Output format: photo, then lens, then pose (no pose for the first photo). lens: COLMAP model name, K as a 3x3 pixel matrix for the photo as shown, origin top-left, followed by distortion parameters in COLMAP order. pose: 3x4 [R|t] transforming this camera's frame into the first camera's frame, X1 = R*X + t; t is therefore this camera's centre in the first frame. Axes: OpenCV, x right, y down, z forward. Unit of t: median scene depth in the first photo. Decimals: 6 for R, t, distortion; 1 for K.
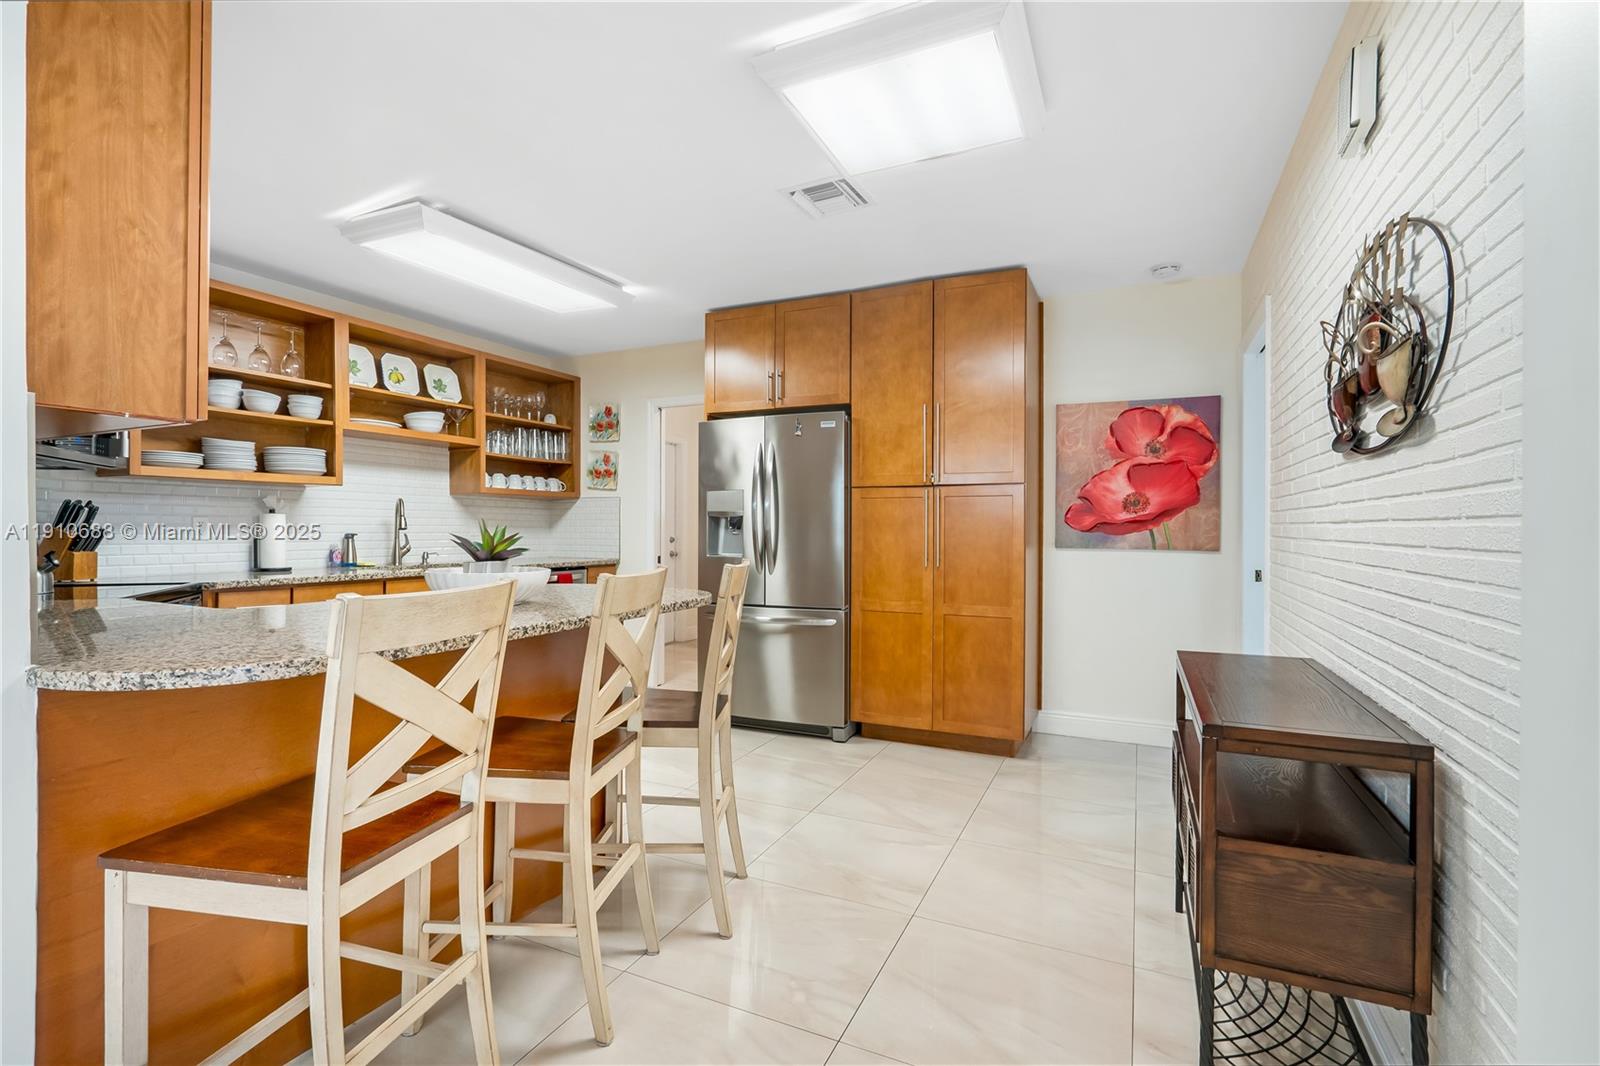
lens RADIAL K [[735.4, 0, 792.9], [0, 735.4, 530.6], [0, 0, 1]] dist [-0.005264, -0.001671]
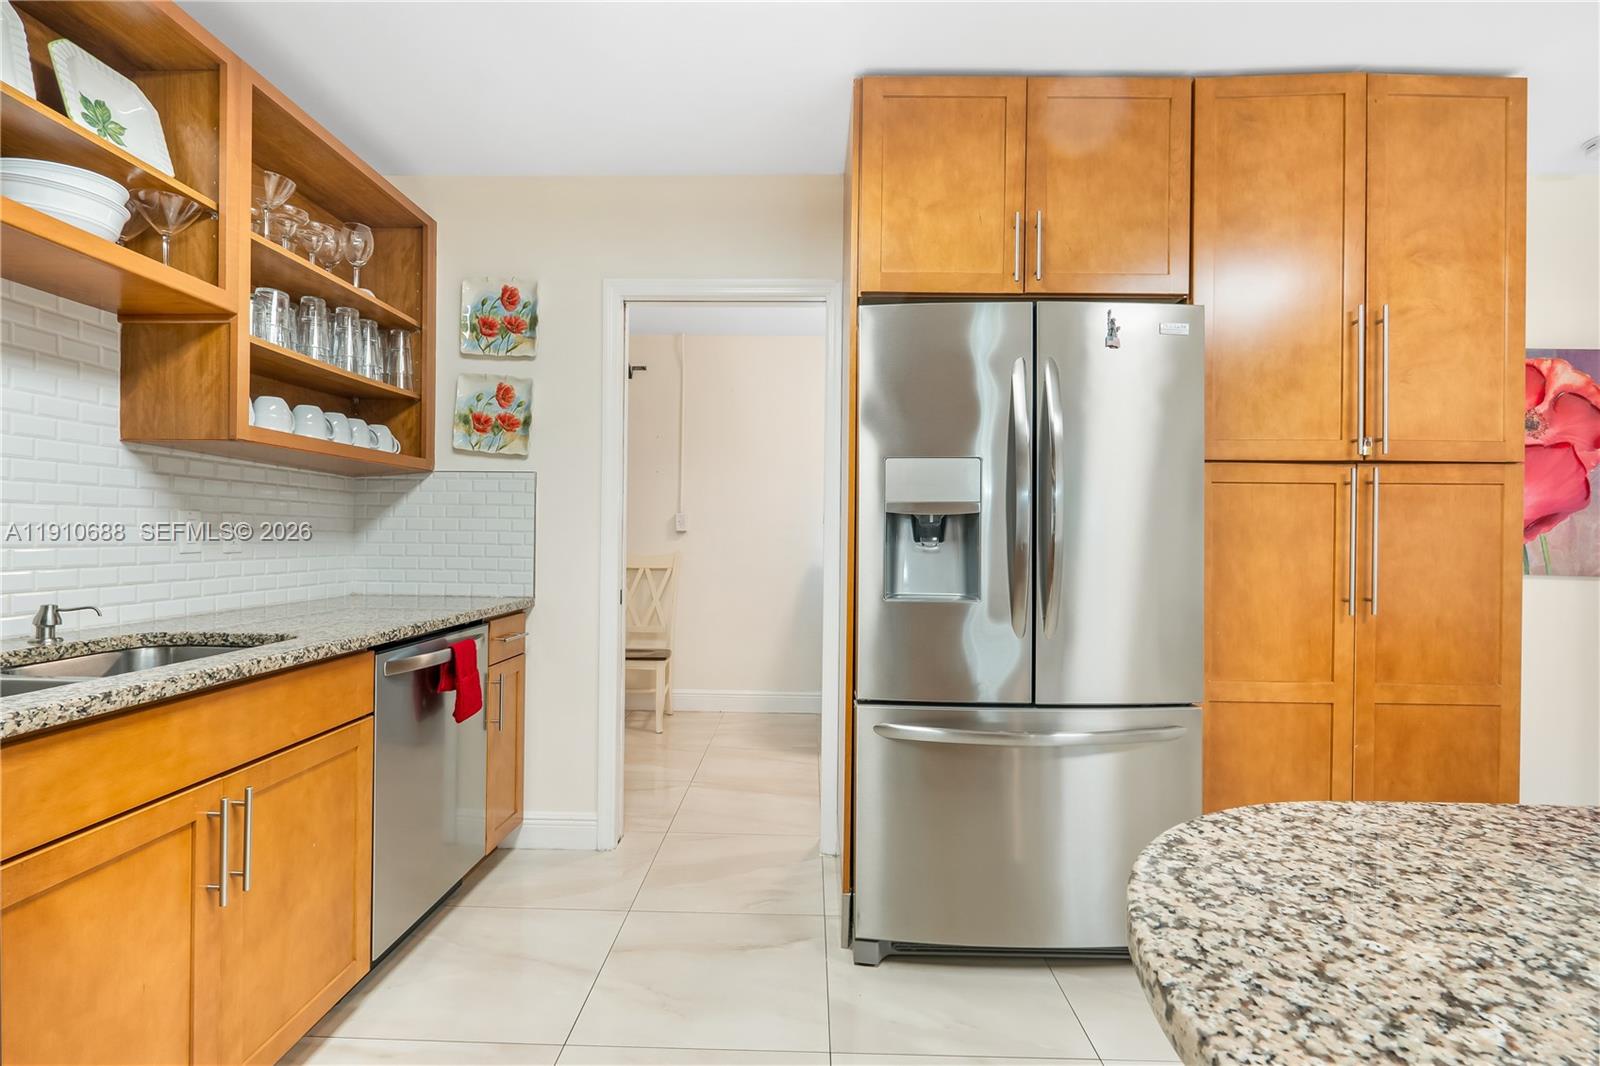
lens RADIAL K [[735.4, 0, 792.9], [0, 735.4, 530.6], [0, 0, 1]] dist [-0.005264, -0.001671]
pose [[0.914670, 0.008678, 0.404107, -0.311514], [-0.006405, 0.999955, -0.006977, -0.004220], [-0.404150, 0.003793, 0.914685, 0.538313]]
